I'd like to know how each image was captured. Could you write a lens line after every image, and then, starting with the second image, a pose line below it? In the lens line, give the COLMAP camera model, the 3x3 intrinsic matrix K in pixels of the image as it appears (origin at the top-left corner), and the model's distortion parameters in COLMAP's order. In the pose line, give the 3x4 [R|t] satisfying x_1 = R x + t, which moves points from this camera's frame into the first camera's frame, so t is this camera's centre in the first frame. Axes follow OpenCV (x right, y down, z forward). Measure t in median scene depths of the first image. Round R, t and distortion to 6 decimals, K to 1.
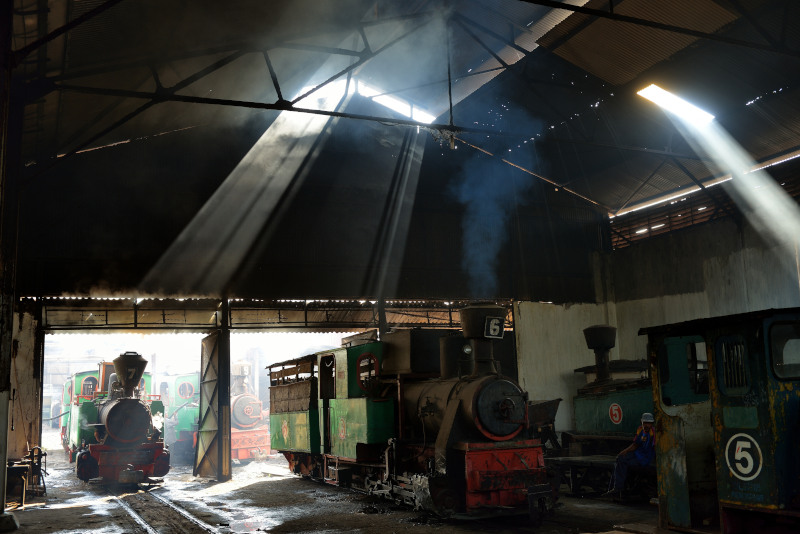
lens RADIAL K [[814.1, 0, 420.3], [0, 814.1, 261.5], [0, 0, 1]] dist [-0.019463, 0.000000]
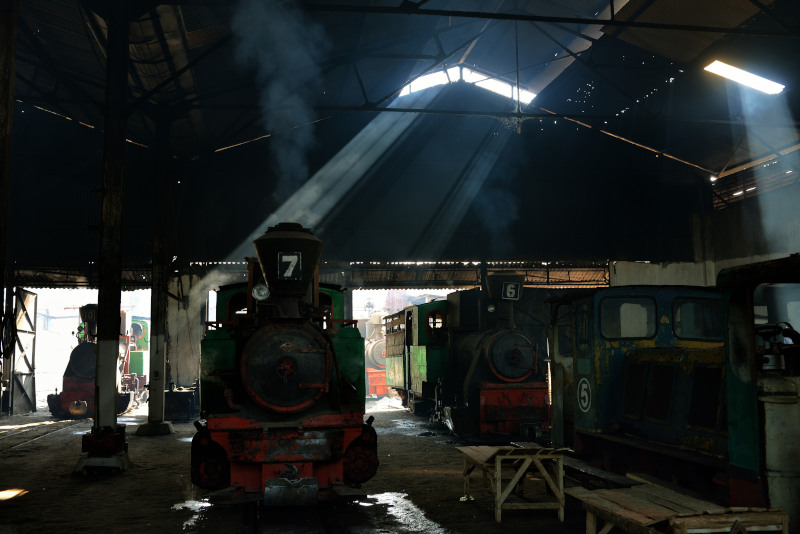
lens RADIAL K [[799.1, 0, 413.7], [0, 799.1, 257.5], [0, 0, 1]] dist [-0.011283, 0.000000]
pose [[0.965648, -0.005957, -0.259784, 0.178049], [0.020839, 0.998292, 0.054571, -0.025902], [0.259015, -0.058110, 0.964124, -0.133362]]
